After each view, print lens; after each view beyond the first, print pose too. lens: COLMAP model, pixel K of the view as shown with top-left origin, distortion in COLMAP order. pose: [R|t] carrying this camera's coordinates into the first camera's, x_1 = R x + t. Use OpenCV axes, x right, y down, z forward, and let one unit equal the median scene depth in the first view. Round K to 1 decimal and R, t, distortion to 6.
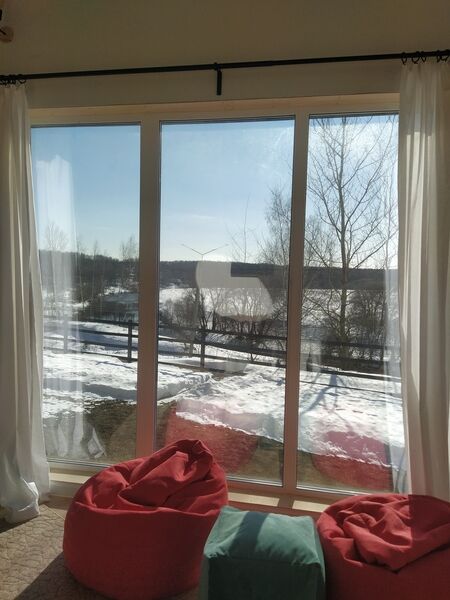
lens RADIAL K [[456.5, 0, 222.9], [0, 456.5, 299.1], [0, 0, 1]] dist [-0.005984, -0.005912]
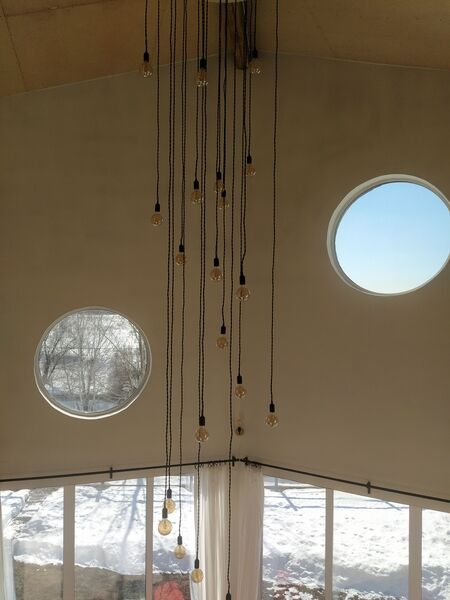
lens RADIAL K [[456.5, 0, 228.4], [0, 456.5, 309.5], [0, 0, 1]] dist [-0.005984, -0.005912]
pose [[0.889752, -0.018837, 0.456056, -0.158588], [0.035553, 0.998973, -0.028100, -0.398004], [-0.455058, 0.041217, 0.889508, -0.377984]]
